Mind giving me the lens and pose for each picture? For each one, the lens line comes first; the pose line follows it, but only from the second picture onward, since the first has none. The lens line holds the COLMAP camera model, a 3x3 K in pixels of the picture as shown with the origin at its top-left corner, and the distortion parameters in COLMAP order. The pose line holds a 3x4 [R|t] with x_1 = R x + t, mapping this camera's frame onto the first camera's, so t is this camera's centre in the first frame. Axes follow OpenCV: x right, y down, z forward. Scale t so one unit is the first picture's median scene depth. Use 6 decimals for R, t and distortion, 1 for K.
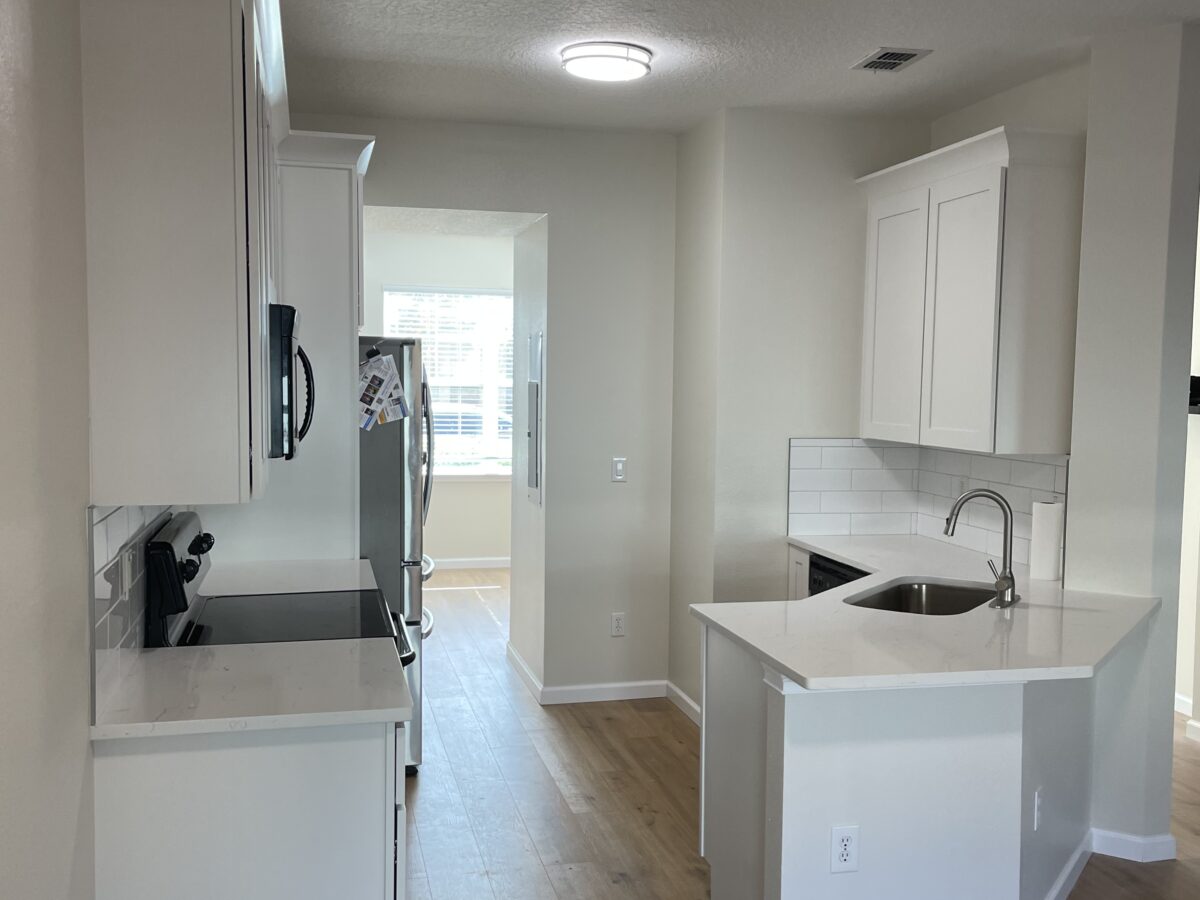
lens RADIAL K [[1178.6, 0, 600.0], [0, 1178.6, 450.0], [0, 0, 1]] dist [0.031544, 0.000209]
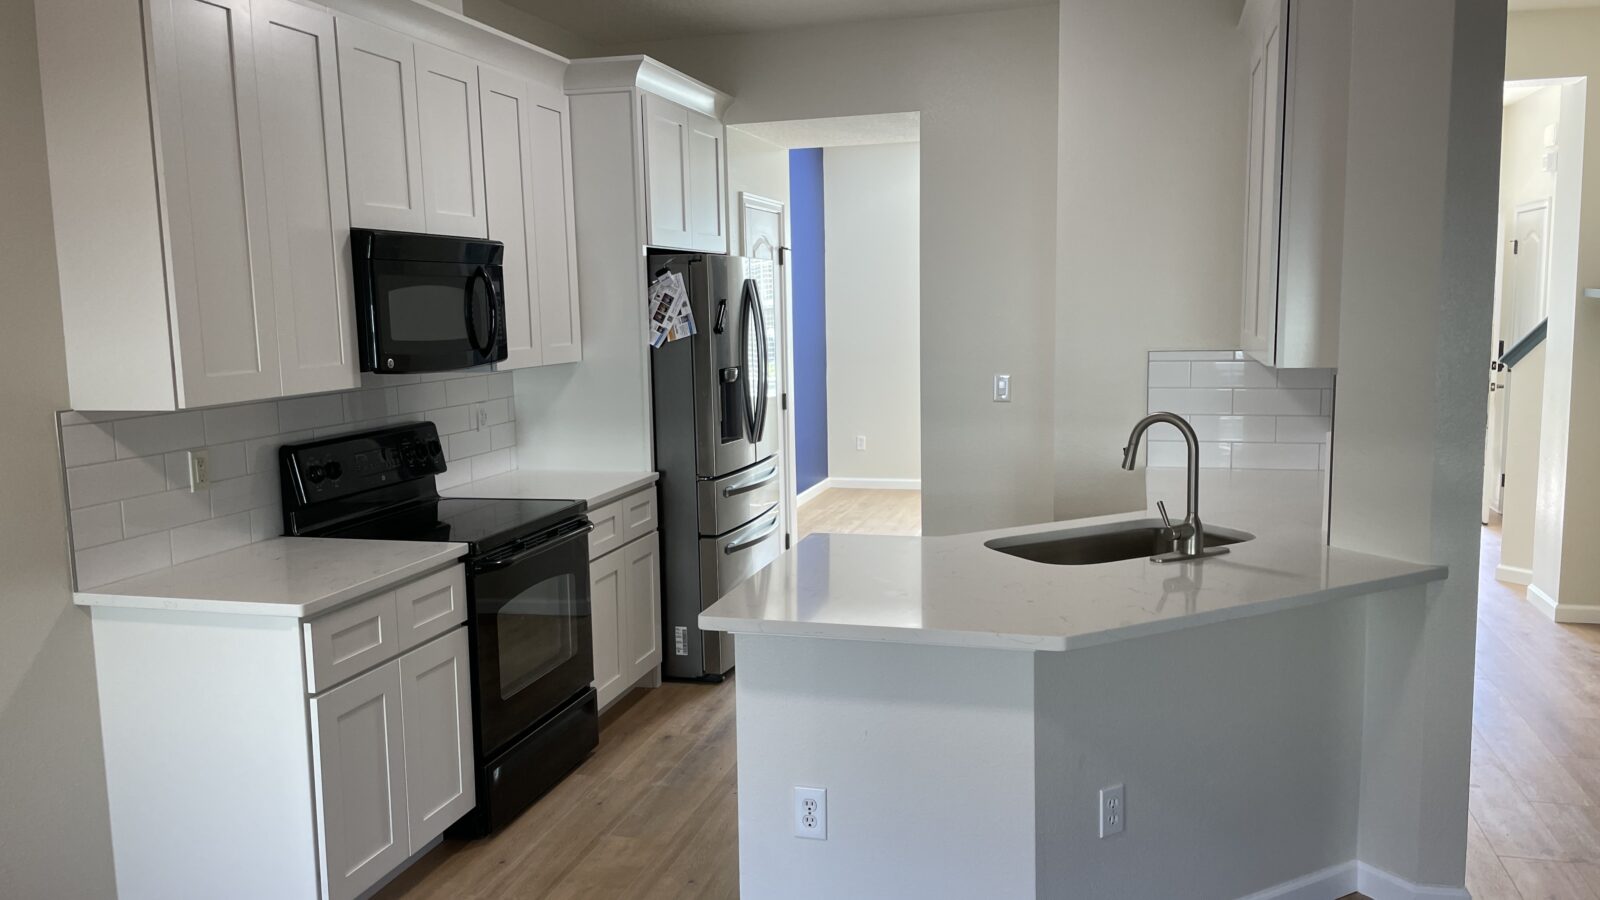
lens RADIAL K [[1175.8, 0, 800.0], [0, 1175.8, 450.0], [0, 0, 1]] dist [0.025621, -0.000372]
pose [[0.875430, 0.030238, -0.482398, 0.405447], [0.002069, 0.997798, 0.066300, 0.004544], [0.483341, -0.059039, 0.873439, 0.158095]]
